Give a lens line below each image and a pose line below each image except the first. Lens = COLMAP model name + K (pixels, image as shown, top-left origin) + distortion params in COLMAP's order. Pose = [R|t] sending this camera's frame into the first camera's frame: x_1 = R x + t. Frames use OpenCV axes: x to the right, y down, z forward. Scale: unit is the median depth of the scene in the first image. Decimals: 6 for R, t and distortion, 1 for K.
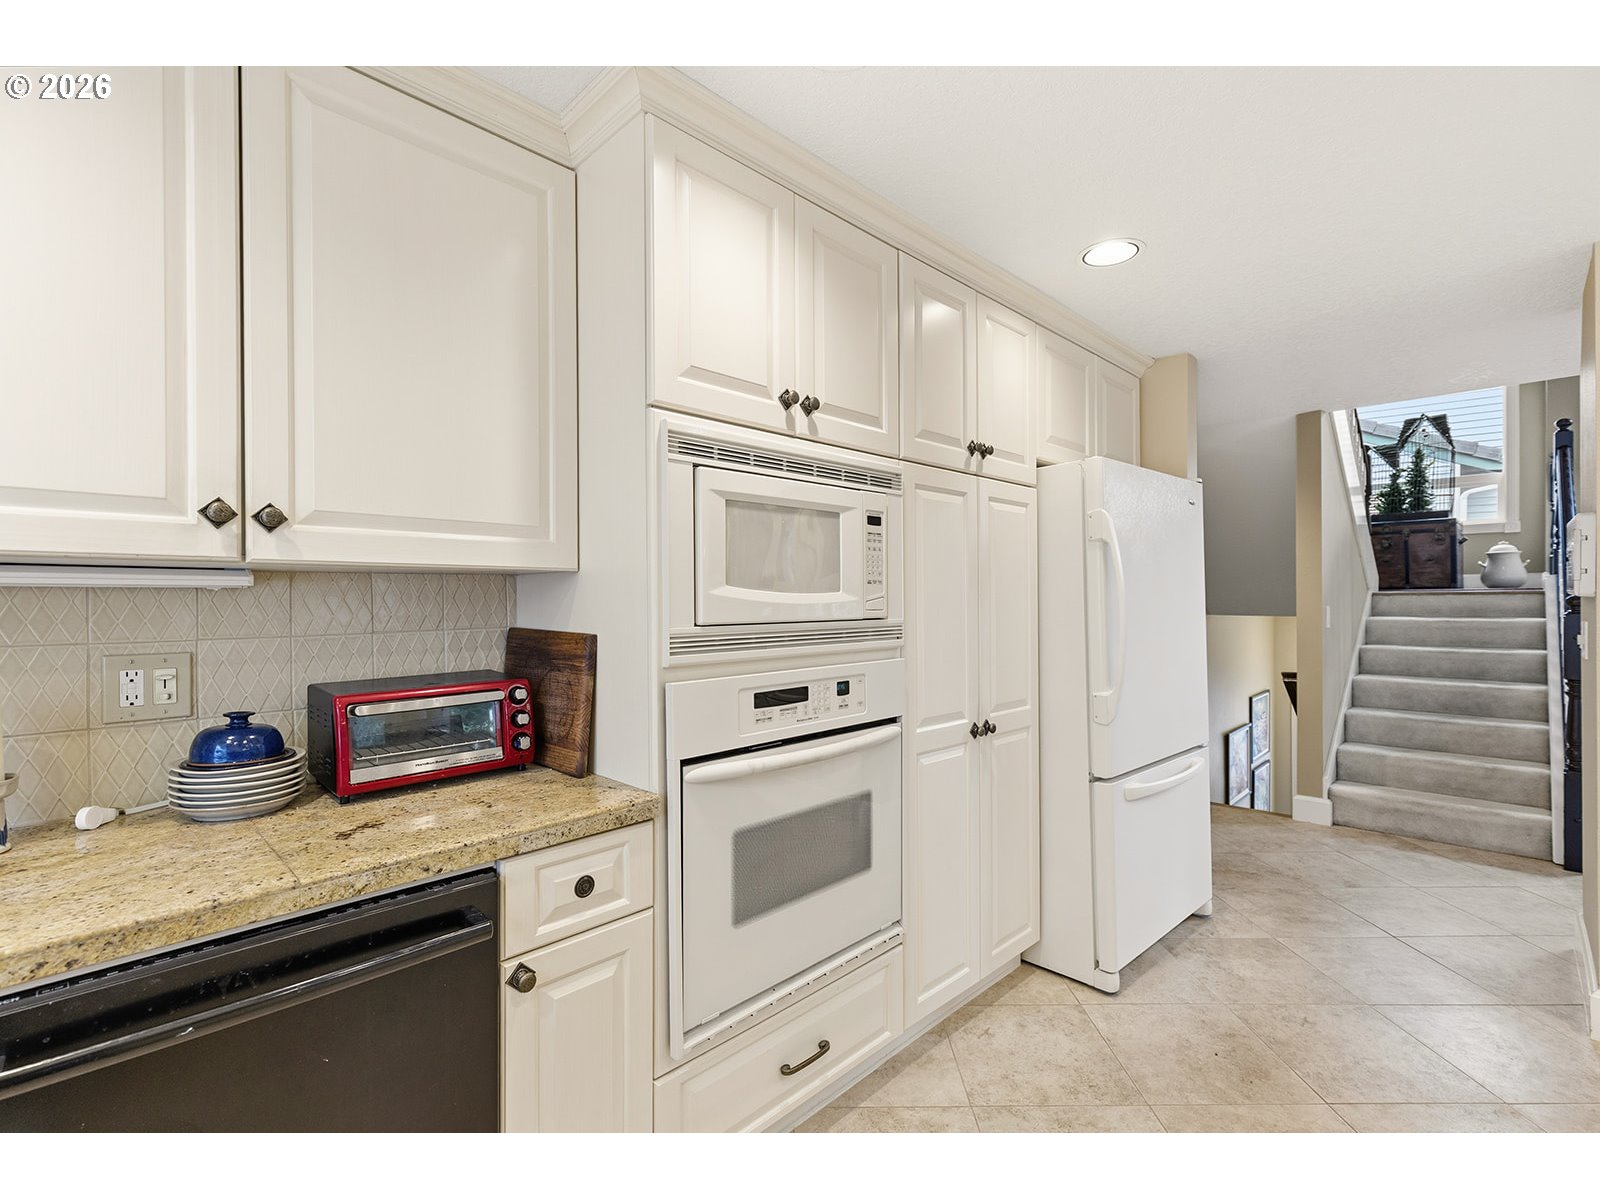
lens RADIAL K [[723.1, 0, 804.7], [0, 723.1, 602.8], [0, 0, 1]] dist [0.003458, 0.000222]
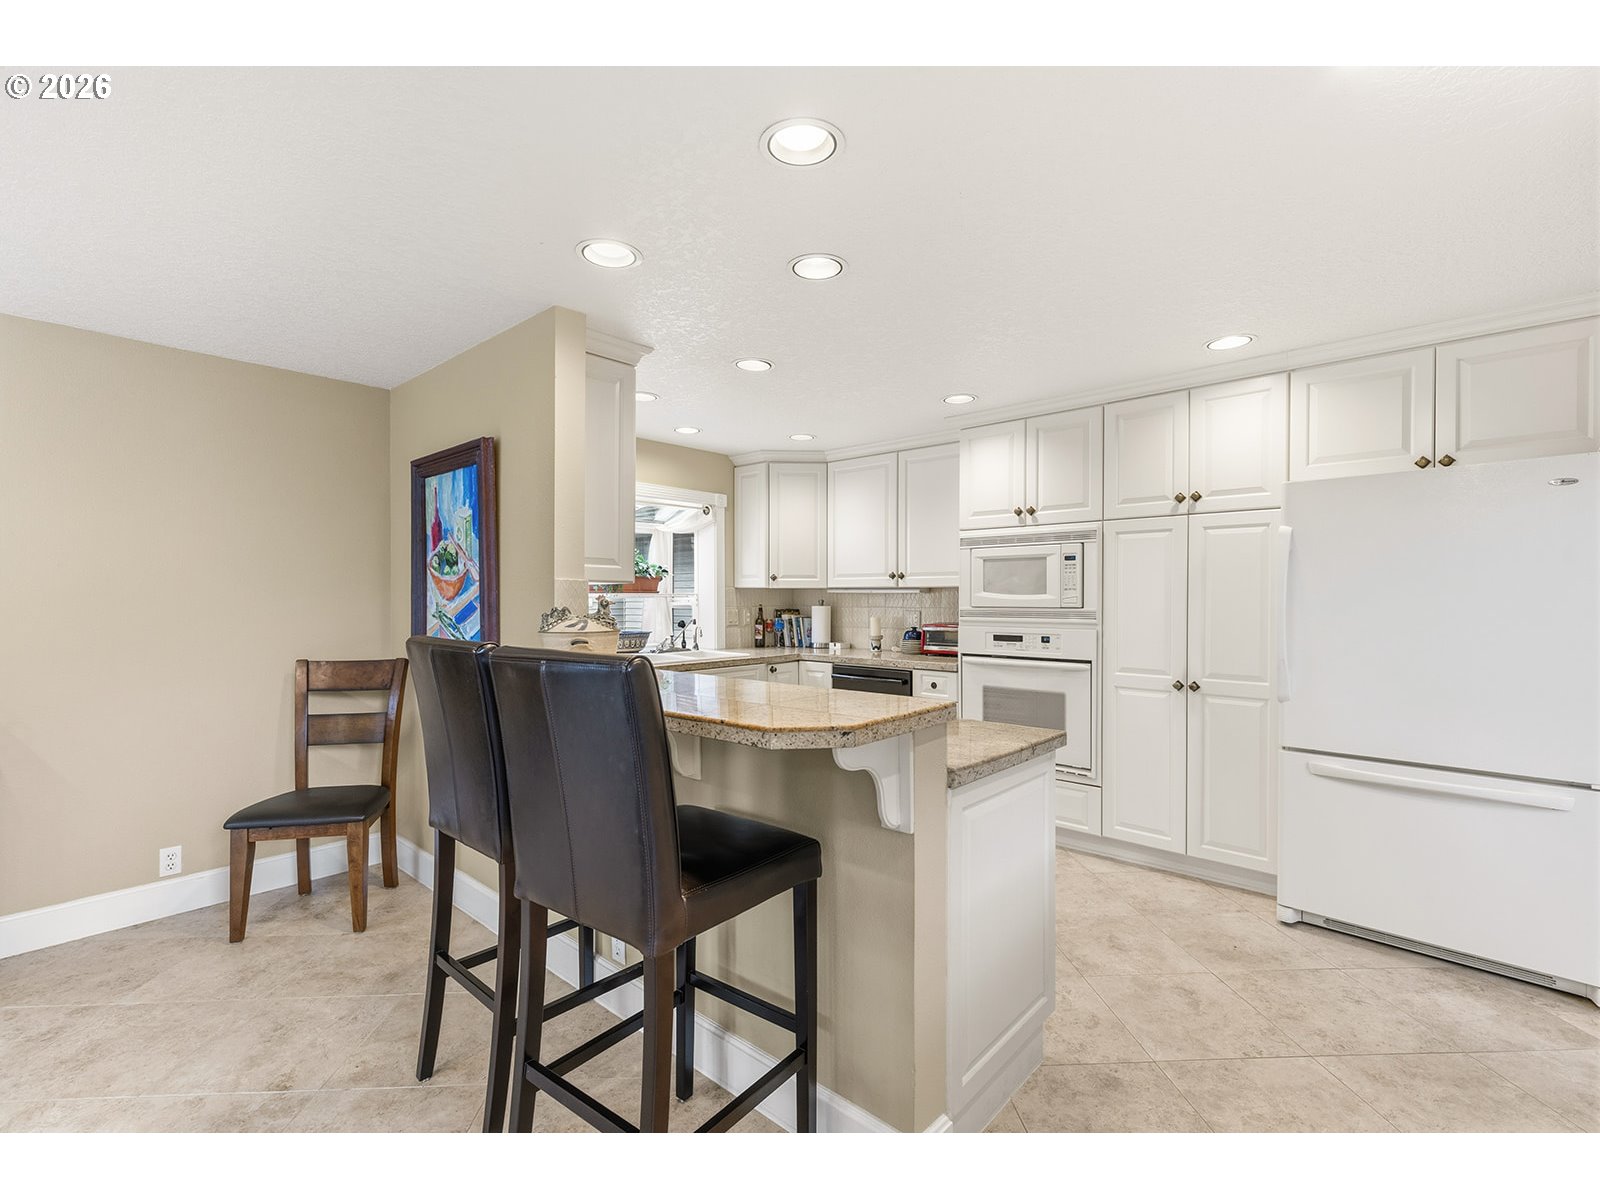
lens RADIAL K [[723.1, 0, 804.7], [0, 723.1, 602.8], [0, 0, 1]] dist [0.003458, 0.000222]
pose [[0.059809, 0.016508, -0.998073, 2.135779], [-0.003671, 0.999860, 0.016317, -0.022051], [0.998203, 0.002688, 0.059861, 0.165378]]
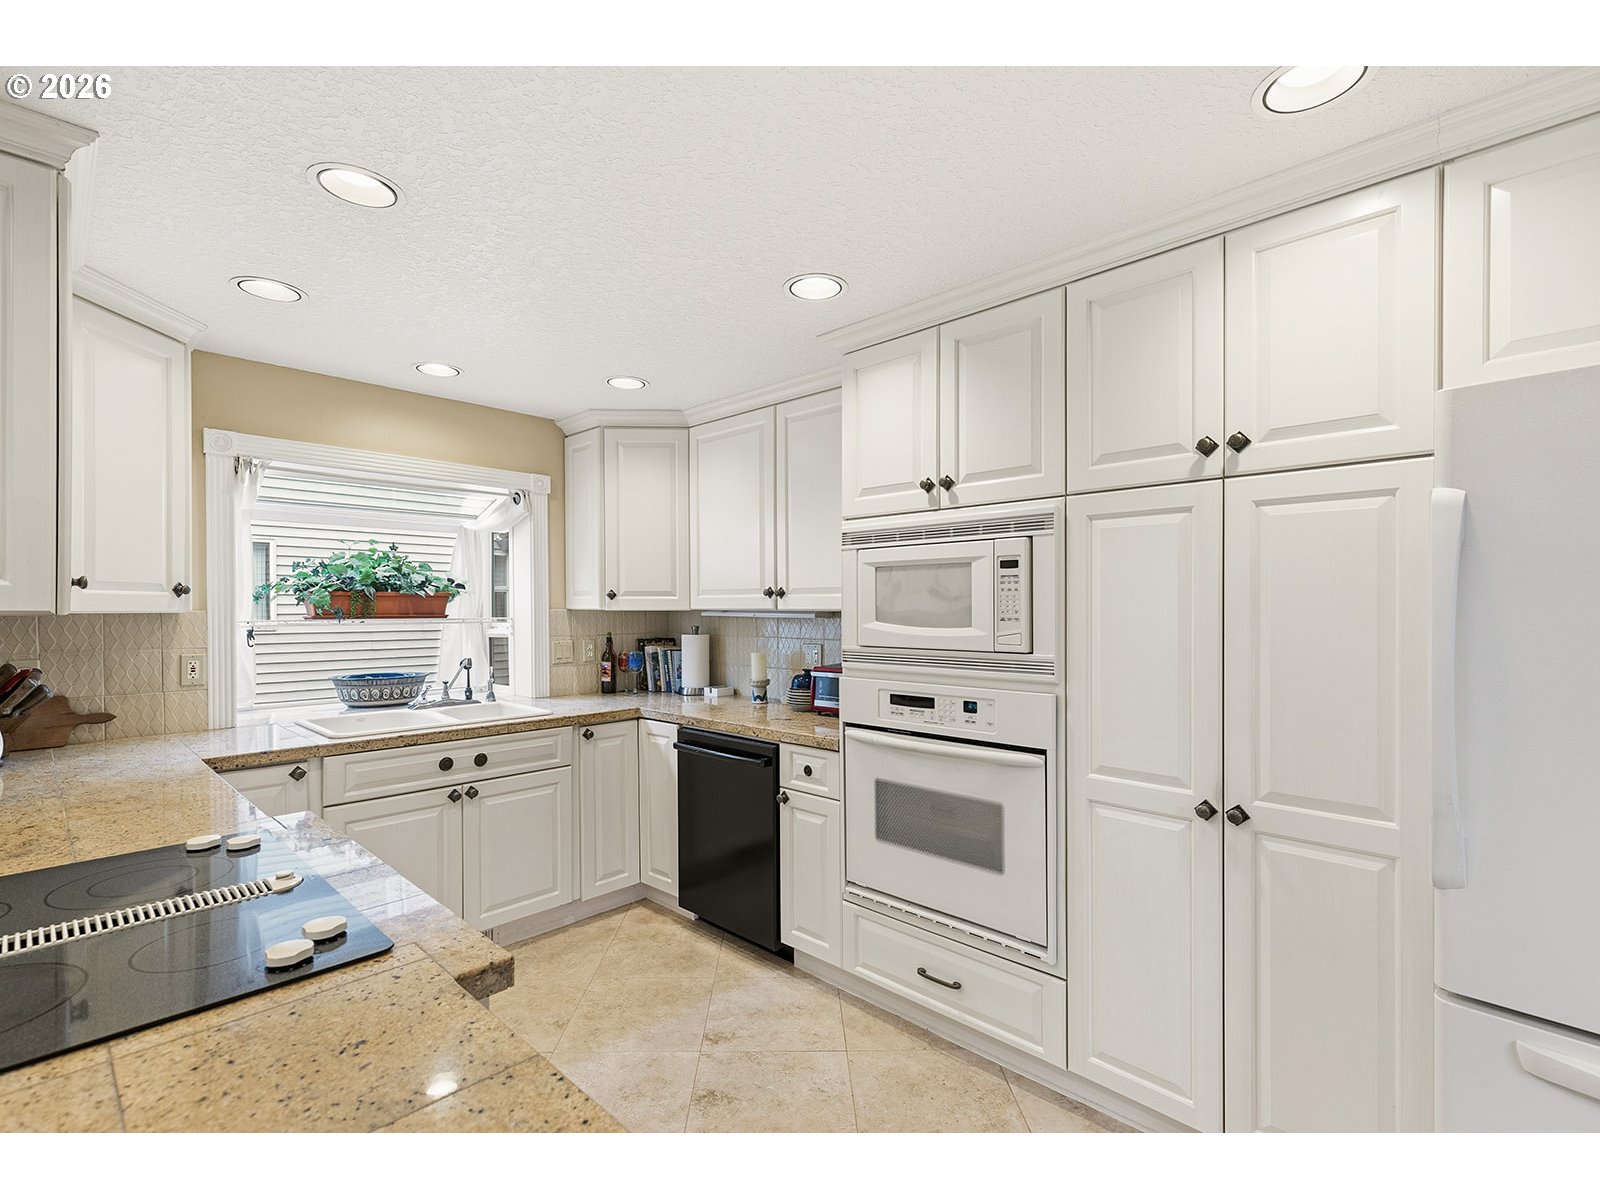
lens RADIAL K [[734.6, 0, 802.2], [0, 734.6, 607.7], [0, 0, 1]] dist [0.004237, 0.000305]
pose [[0.023482, 0.007819, -0.999694, 1.280269], [-0.002632, 0.999966, 0.007759, -0.057527], [0.999721, 0.002449, 0.023502, 0.690008]]
